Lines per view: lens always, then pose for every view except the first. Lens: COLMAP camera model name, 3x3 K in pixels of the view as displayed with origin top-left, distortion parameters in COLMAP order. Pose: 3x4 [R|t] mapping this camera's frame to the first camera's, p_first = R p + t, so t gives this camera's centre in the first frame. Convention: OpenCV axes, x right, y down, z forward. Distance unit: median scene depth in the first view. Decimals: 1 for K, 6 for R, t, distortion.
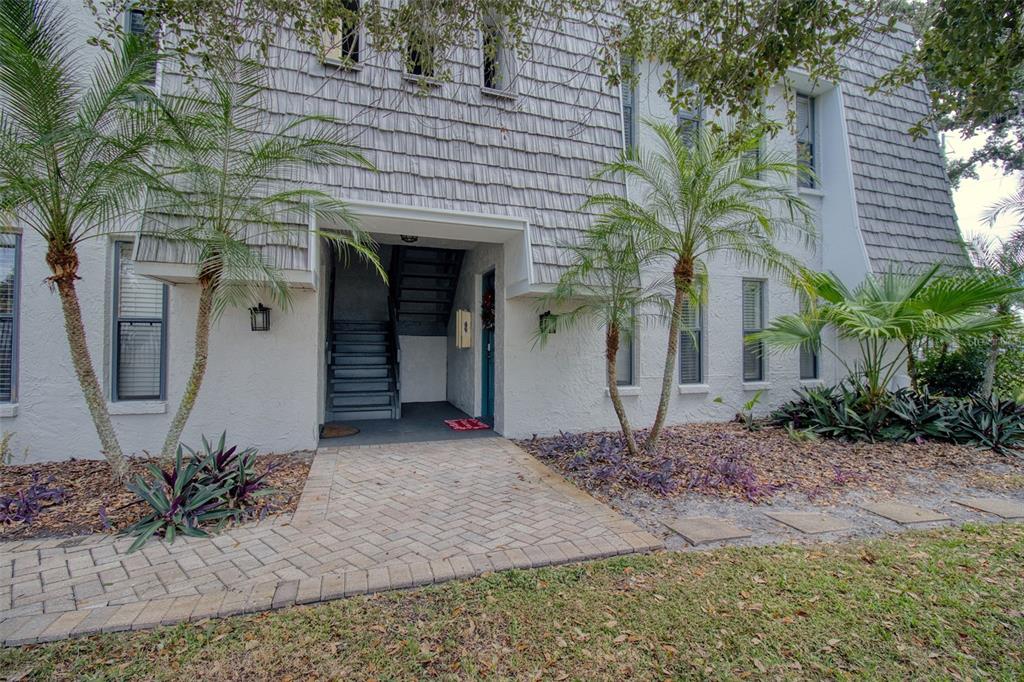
lens RADIAL K [[473.5, 0, 525.1], [0, 473.5, 337.7], [0, 0, 1]] dist [-0.000937, -0.011003]
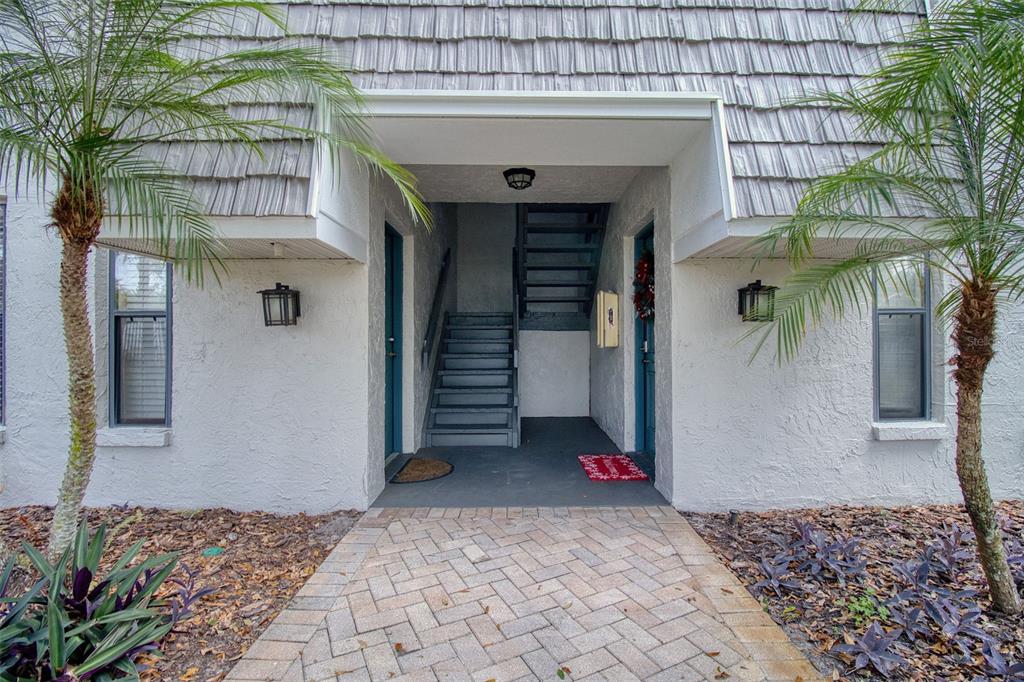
lens RADIAL K [[473.5, 0, 525.1], [0, 473.5, 337.7], [0, 0, 1]] dist [-0.000937, -0.011003]
pose [[0.944448, -0.009512, -0.328522, -0.026091], [0.012999, 0.999880, 0.008418, 0.000619], [0.328403, -0.012221, 0.944459, 0.440065]]
